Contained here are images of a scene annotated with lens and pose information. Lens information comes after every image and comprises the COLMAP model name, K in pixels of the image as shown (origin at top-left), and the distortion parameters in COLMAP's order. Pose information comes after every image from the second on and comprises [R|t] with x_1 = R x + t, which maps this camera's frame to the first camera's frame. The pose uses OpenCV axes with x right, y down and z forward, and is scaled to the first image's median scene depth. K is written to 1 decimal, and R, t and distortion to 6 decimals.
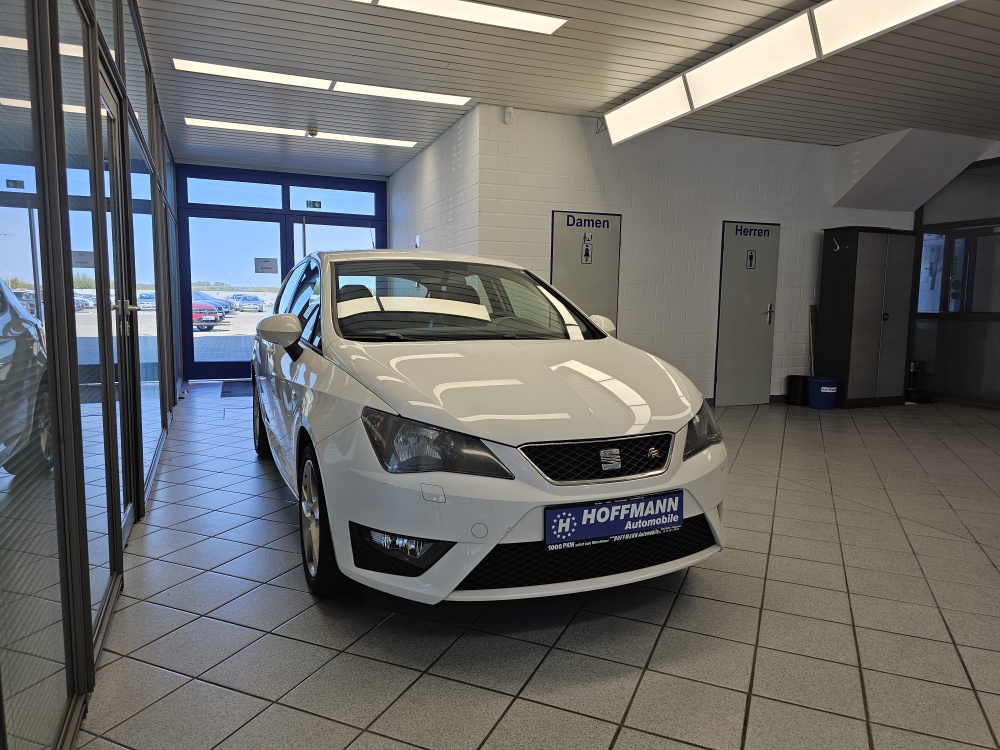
lens RADIAL K [[672.4, 0, 500.0], [0, 672.4, 375.0], [0, 0, 1]] dist [0.069546, -0.074484]
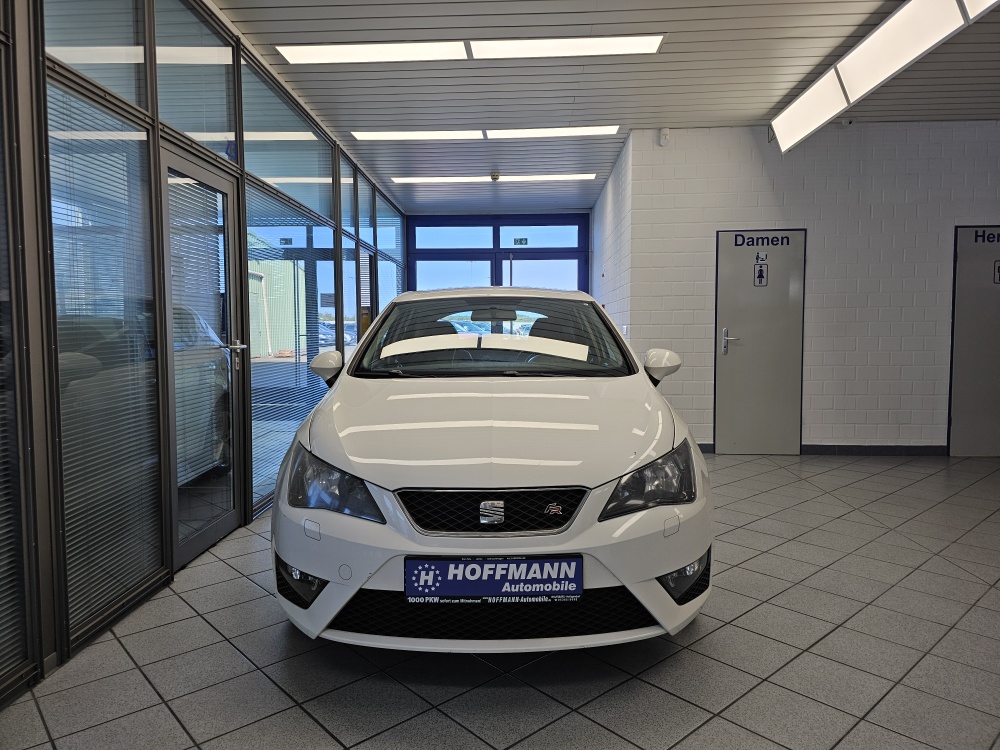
lens RADIAL K [[667.1, 0, 498.0], [0, 667.1, 367.0], [0, 0, 1]] dist [0.065902, -0.074603]
pose [[0.911281, 0.005524, -0.411748, 0.533949], [-0.025383, 0.998762, -0.042778, -0.034162], [0.411002, 0.049434, 0.910293, 0.152219]]
